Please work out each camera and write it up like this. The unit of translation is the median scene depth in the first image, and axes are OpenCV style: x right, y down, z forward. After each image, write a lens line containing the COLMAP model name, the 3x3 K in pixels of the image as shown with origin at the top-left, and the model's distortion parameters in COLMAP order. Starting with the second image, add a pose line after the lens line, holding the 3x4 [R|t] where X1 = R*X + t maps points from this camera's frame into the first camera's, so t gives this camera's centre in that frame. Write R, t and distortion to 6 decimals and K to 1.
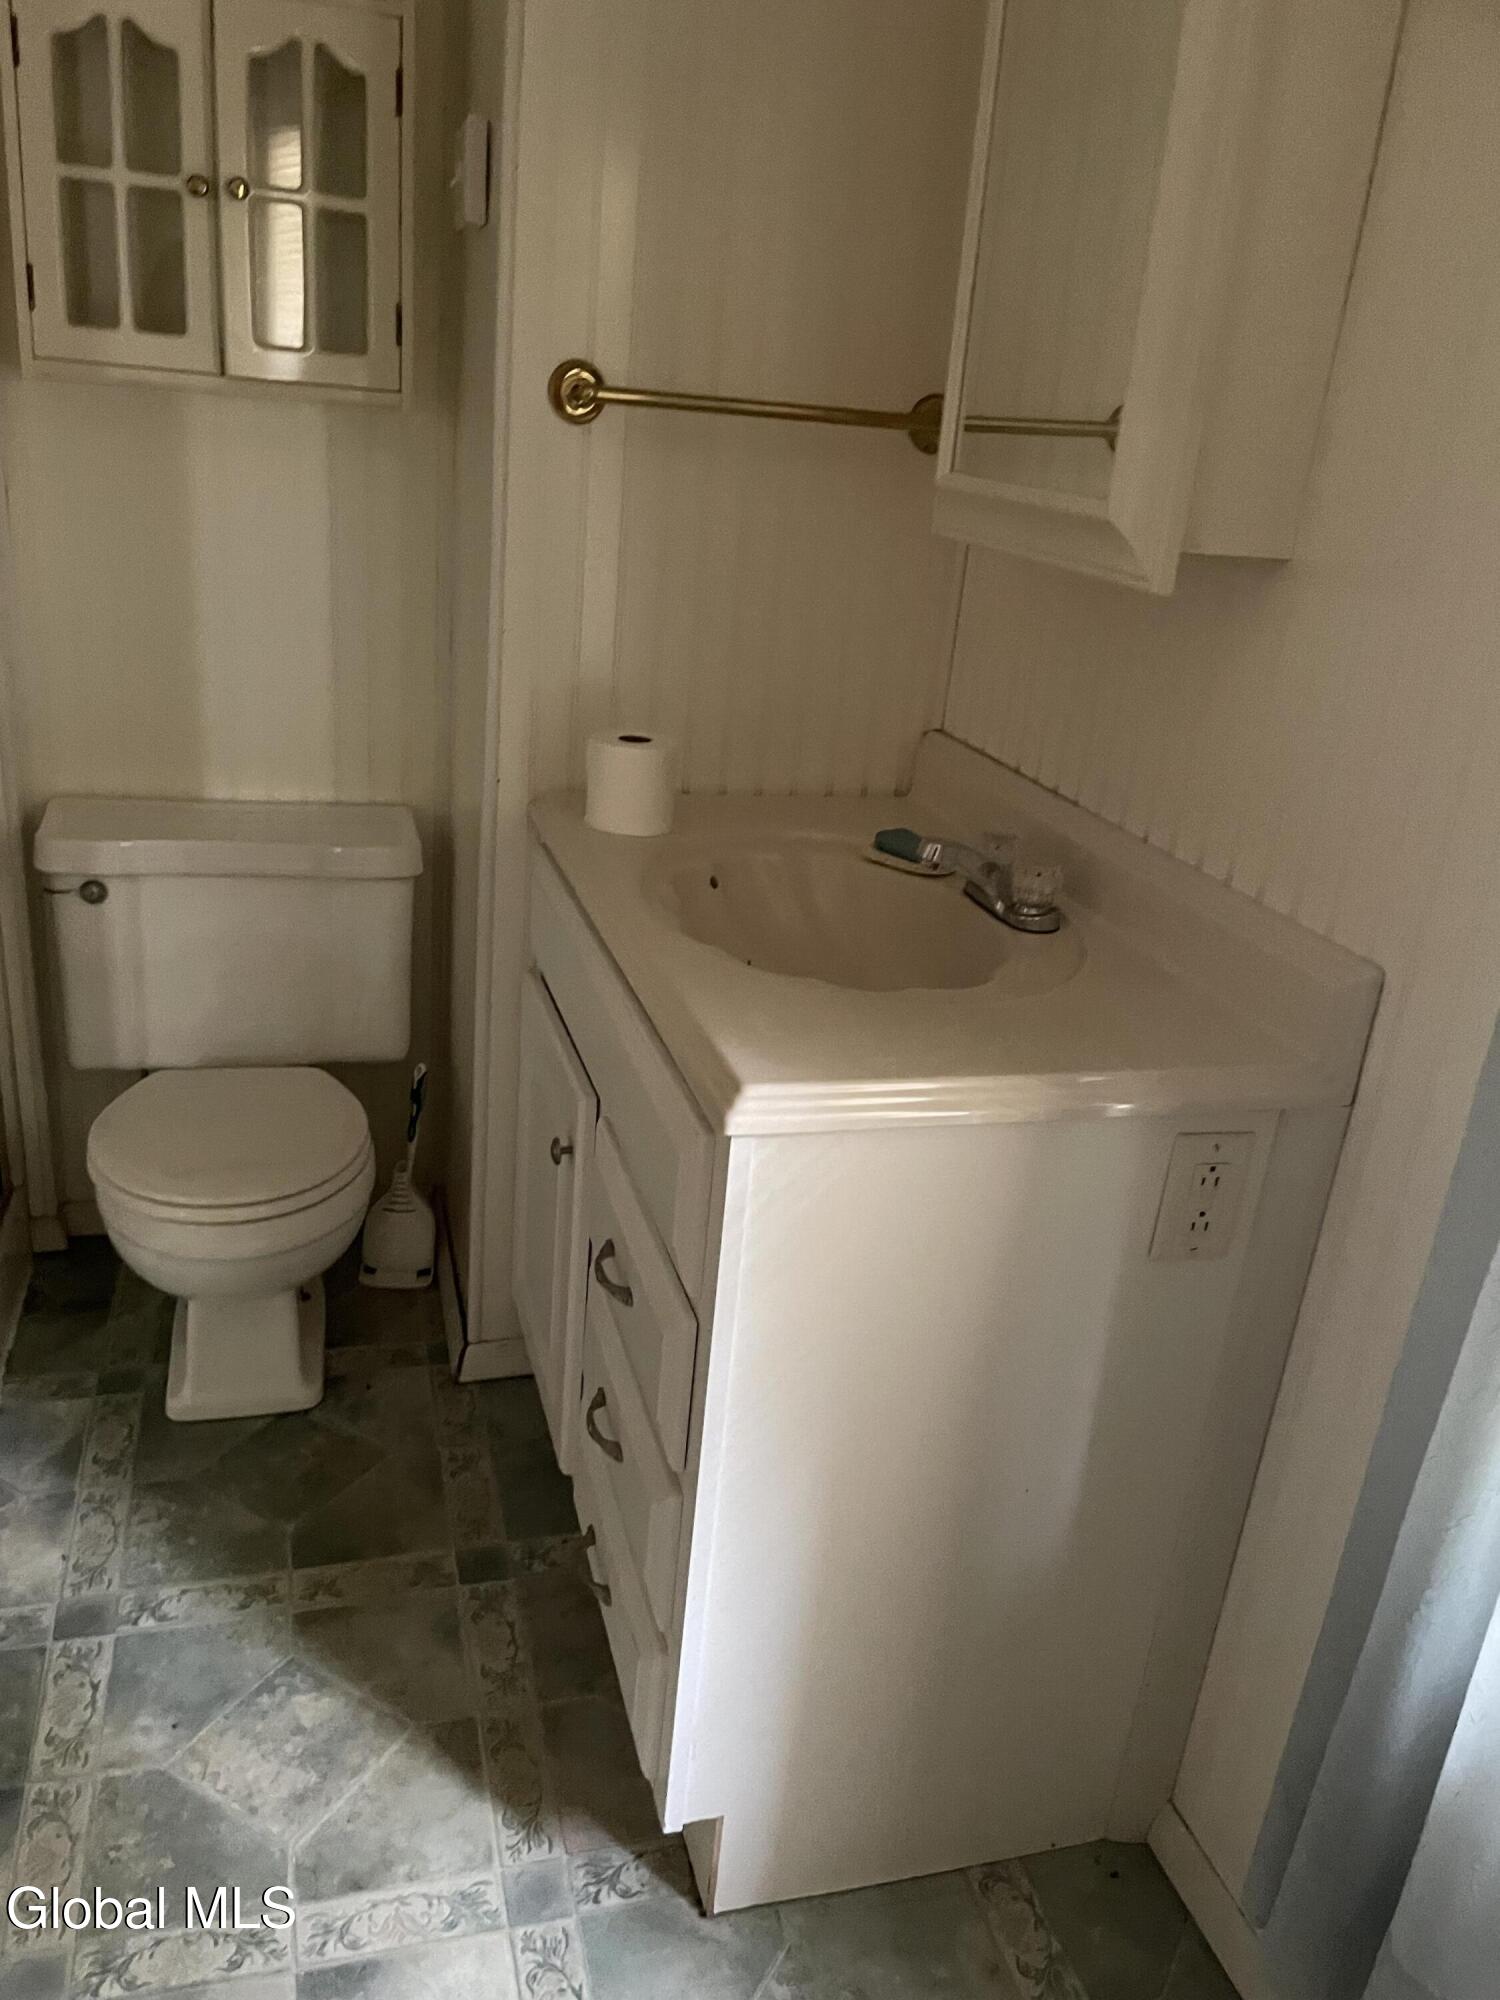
lens RADIAL K [[1471.5, 0, 743.8], [0, 1471.5, 1027.6], [0, 0, 1]] dist [0.039055, -0.062954]
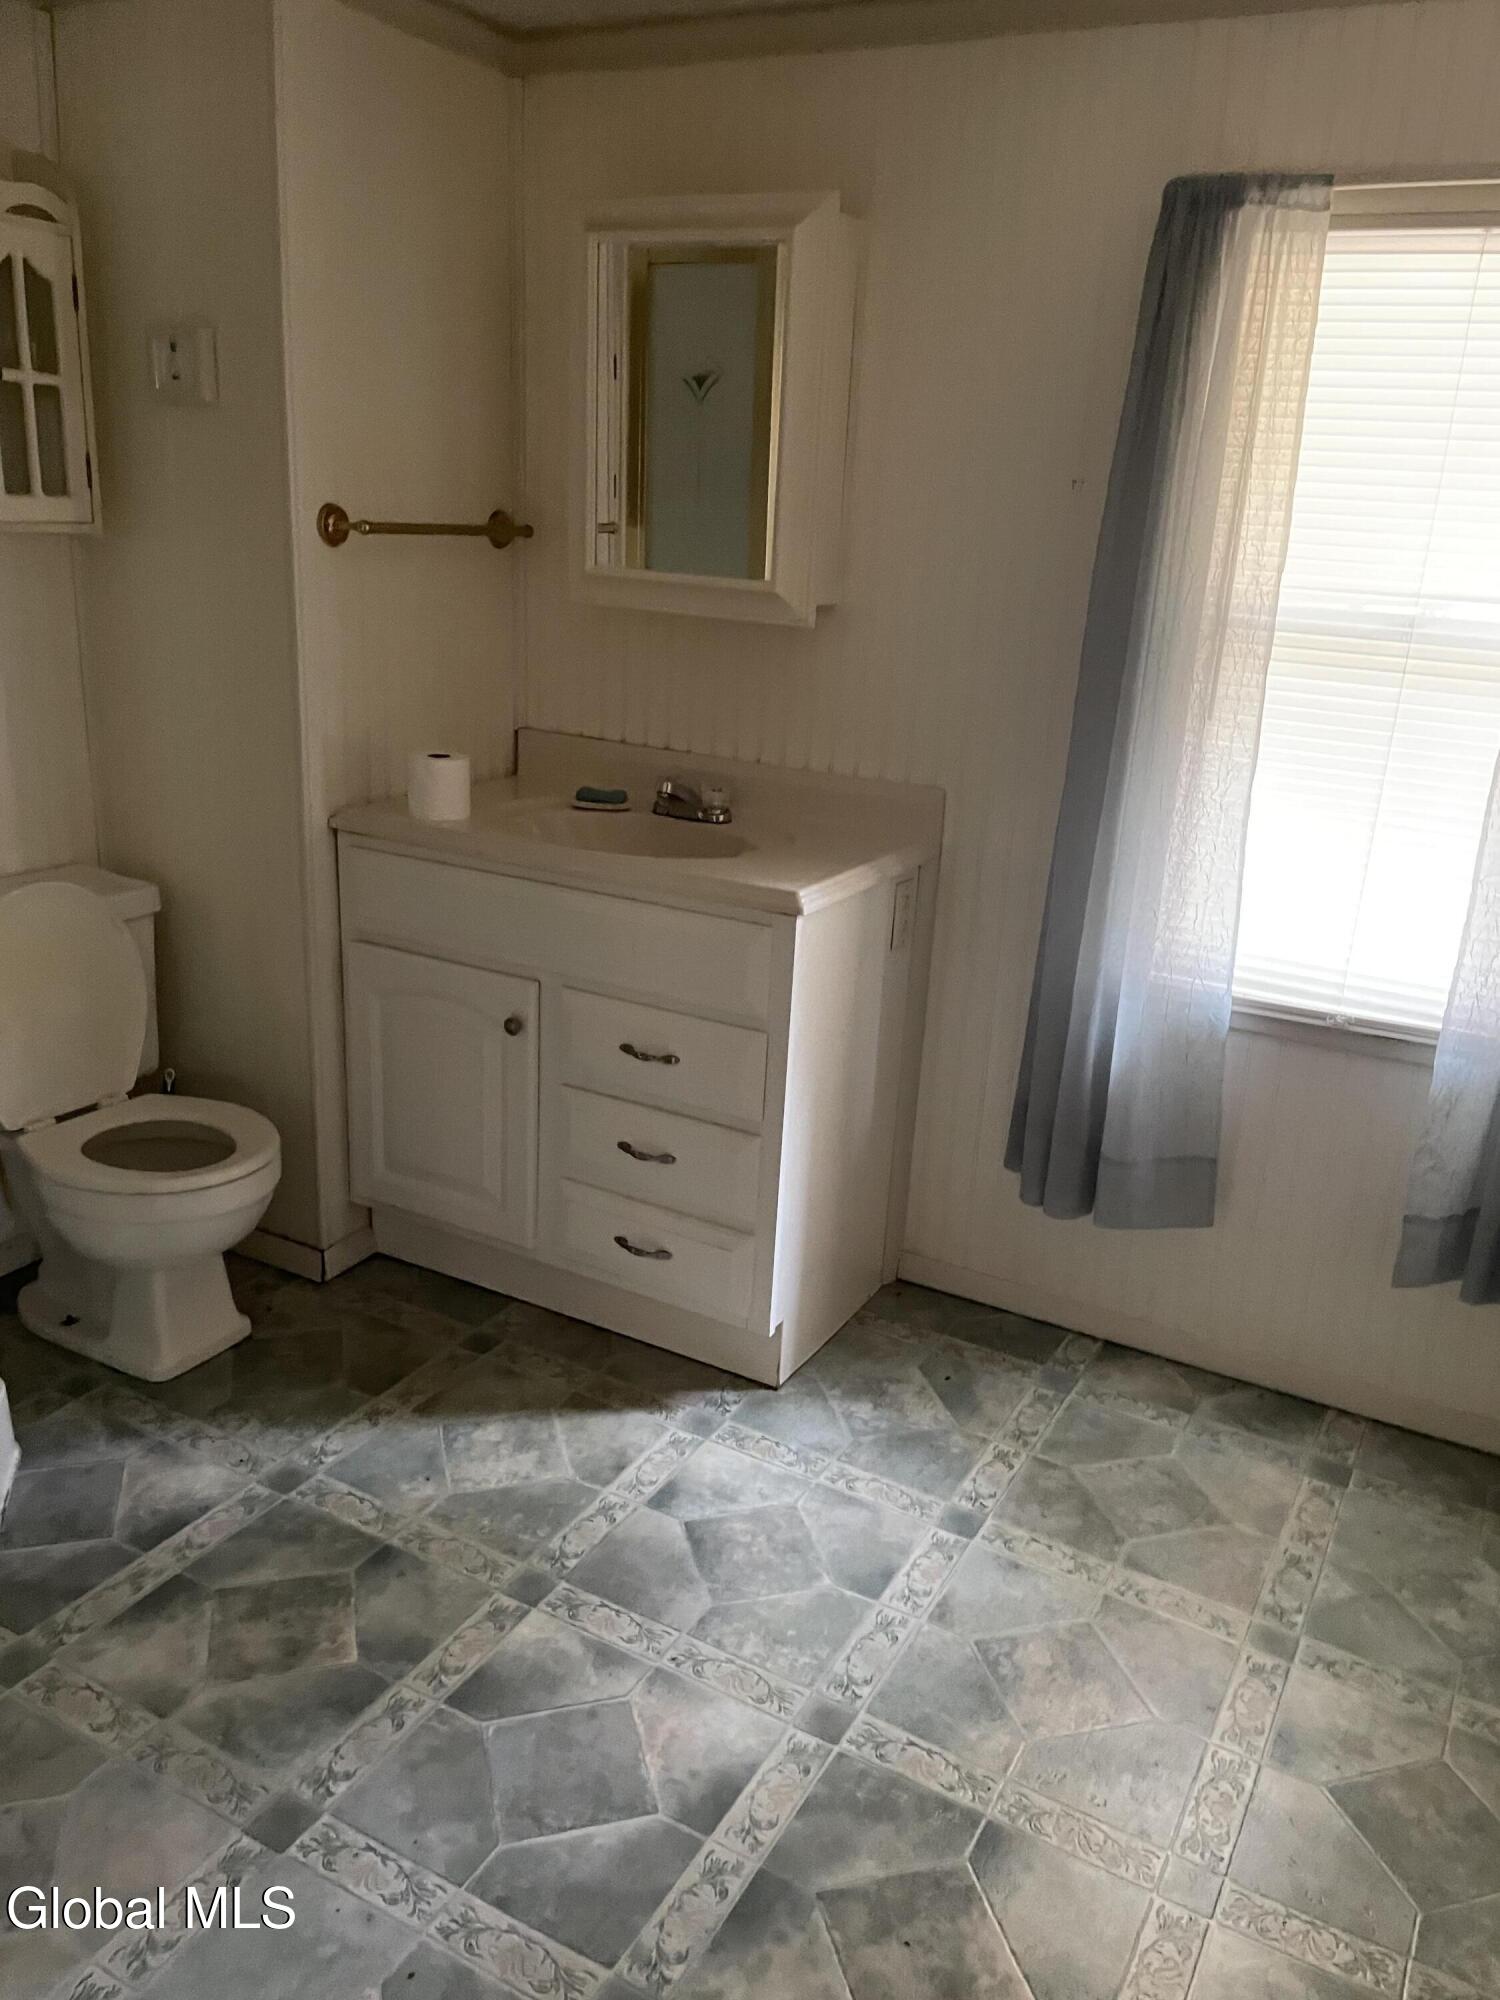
lens RADIAL K [[1516.0, 0, 750.0], [0, 1516.0, 1000.0], [0, 0, 1]] dist [0.089562, -0.131244]
pose [[0.691829, -0.254646, 0.675668, -0.958822], [0.278820, 0.957384, 0.075331, 0.013343], [-0.666057, 0.136274, 0.733347, -0.301644]]
